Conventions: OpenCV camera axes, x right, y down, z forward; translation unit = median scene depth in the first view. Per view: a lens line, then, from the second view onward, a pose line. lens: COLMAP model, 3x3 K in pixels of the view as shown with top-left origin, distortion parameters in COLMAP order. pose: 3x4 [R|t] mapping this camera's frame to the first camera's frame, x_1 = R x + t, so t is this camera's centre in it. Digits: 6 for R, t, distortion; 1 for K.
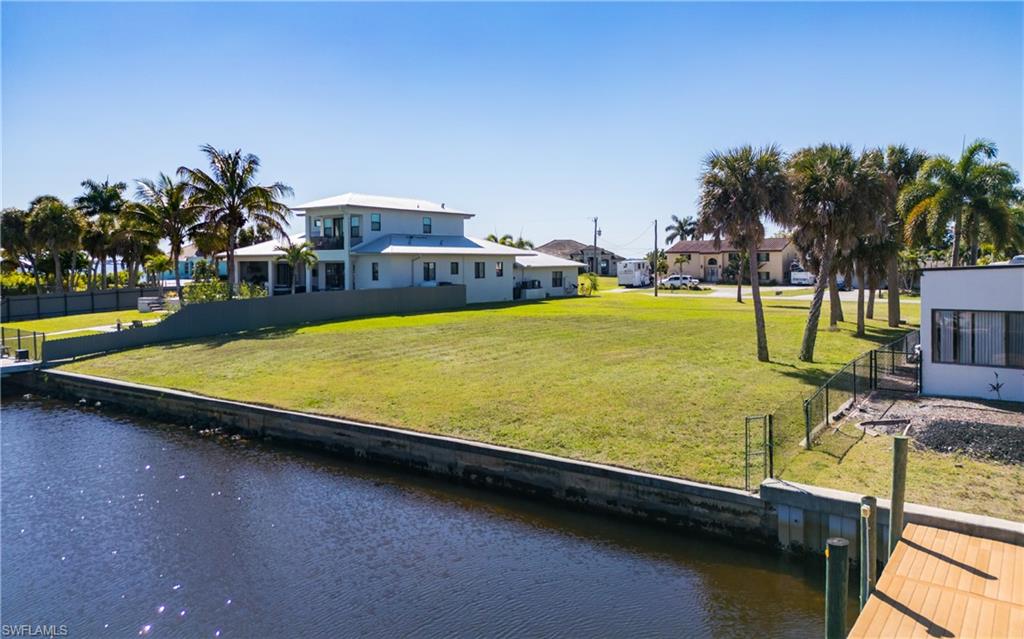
lens RADIAL K [[719.9, 0, 514.7], [0, 719.9, 274.5], [0, 0, 1]] dist [0.081689, -0.085718]
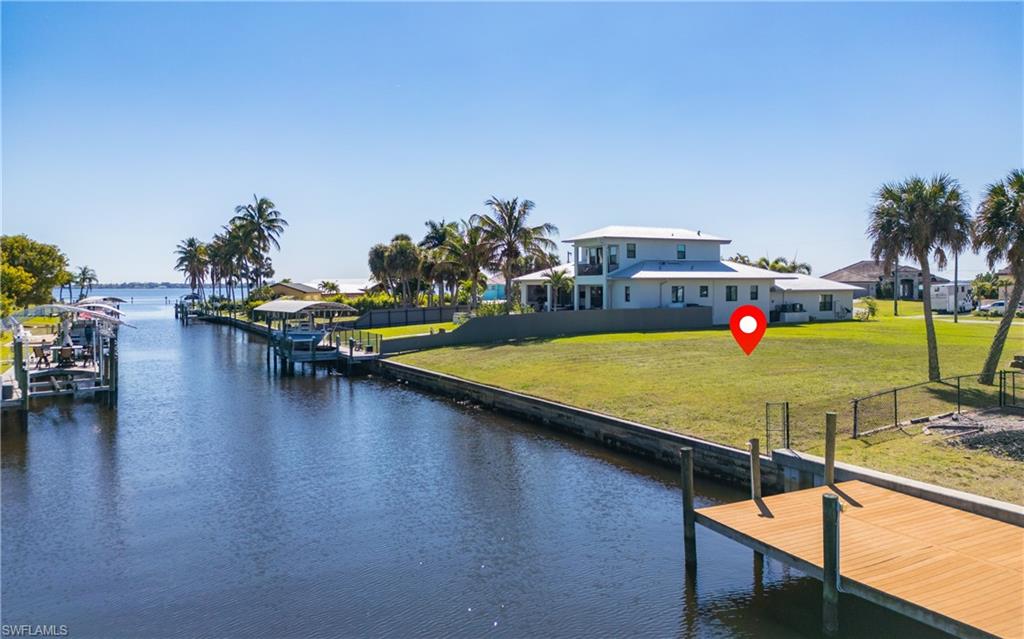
lens RADIAL K [[716.3, 0, 499.8], [0, 716.3, 292.6], [0, 0, 1]] dist [0.073462, -0.001984]
pose [[0.900134, 0.004885, -0.435585, 0.121473], [-0.007448, 0.999964, -0.004178, 0.000065], [0.435549, 0.007005, 0.900138, -0.117244]]
